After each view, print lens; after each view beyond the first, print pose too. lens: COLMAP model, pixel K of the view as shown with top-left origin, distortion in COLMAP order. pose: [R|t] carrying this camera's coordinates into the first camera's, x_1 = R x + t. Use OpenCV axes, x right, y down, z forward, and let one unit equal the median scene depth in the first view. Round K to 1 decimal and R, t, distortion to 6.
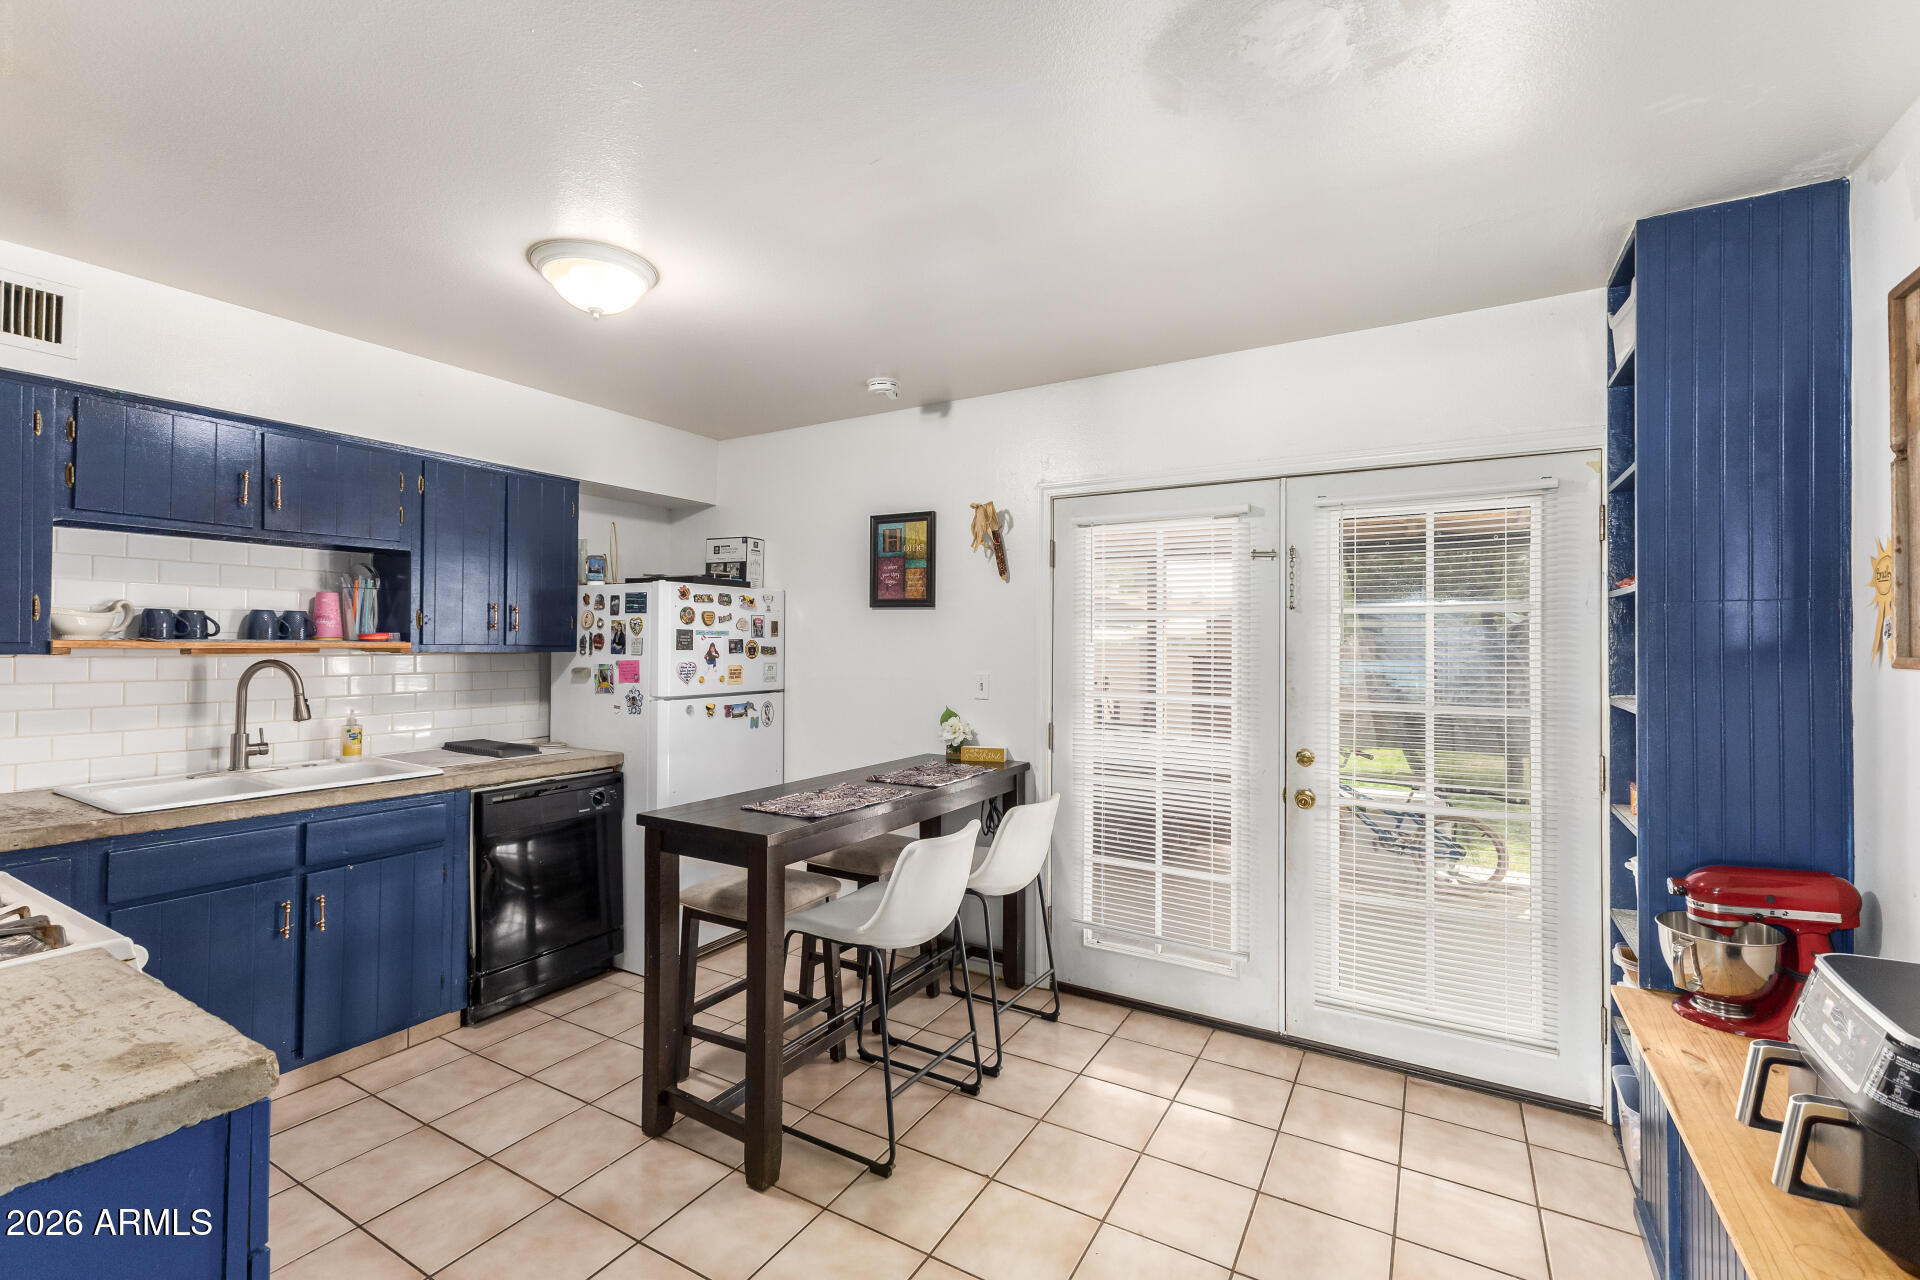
lens RADIAL K [[828.5, 0, 960.0], [0, 828.5, 640.0], [0, 0, 1]] dist [0.012784, 0.000237]
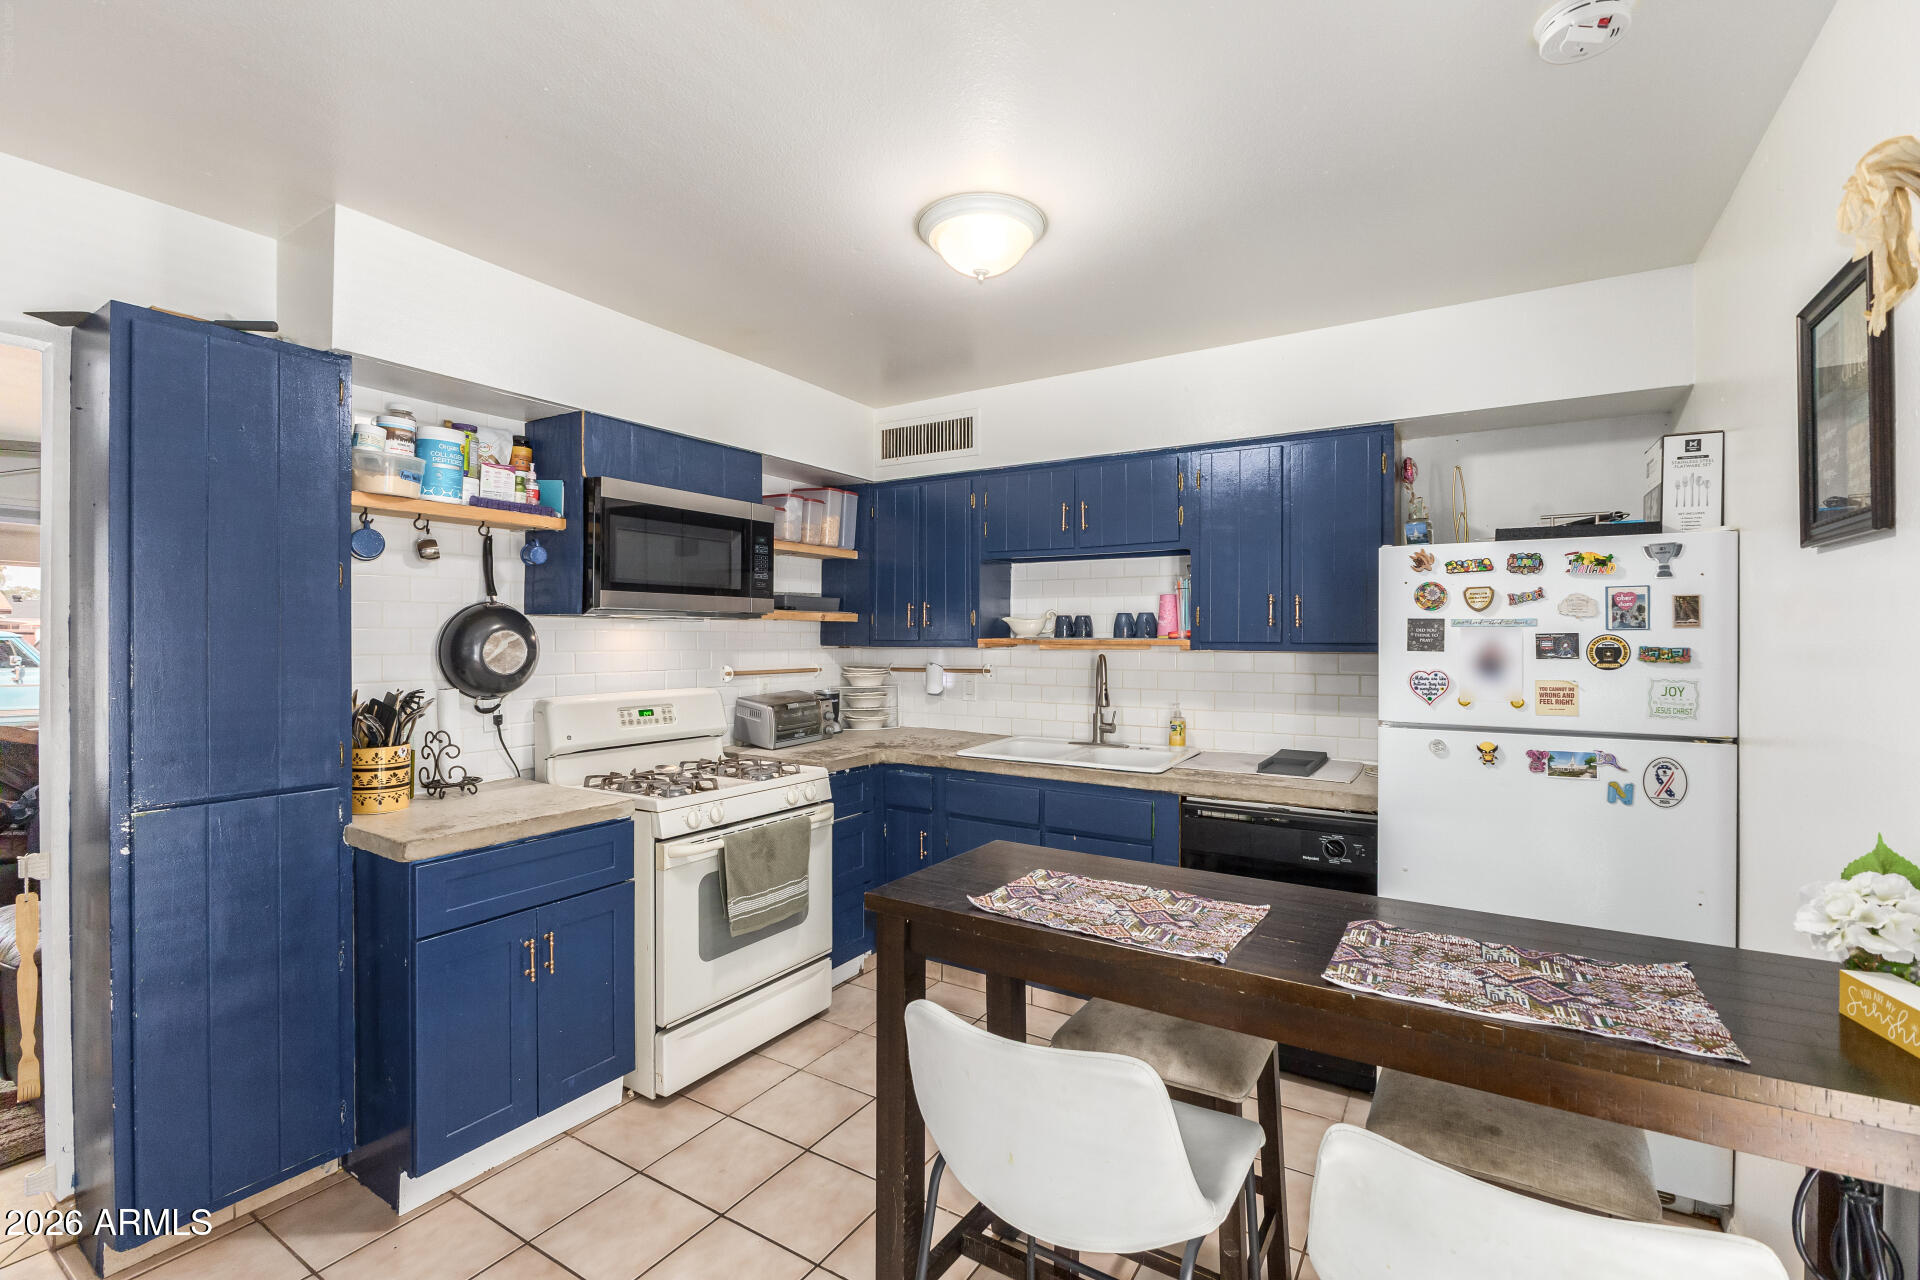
lens RADIAL K [[852.1, 0, 960.0], [0, 852.1, 640.0], [0, 0, 1]] dist [-0.001371, -0.000142]
pose [[-0.027446, -0.003593, -0.999617, 0.314841], [0.000789, 0.999993, -0.003616, 0.005425], [0.999623, -0.000888, -0.027443, 0.640762]]
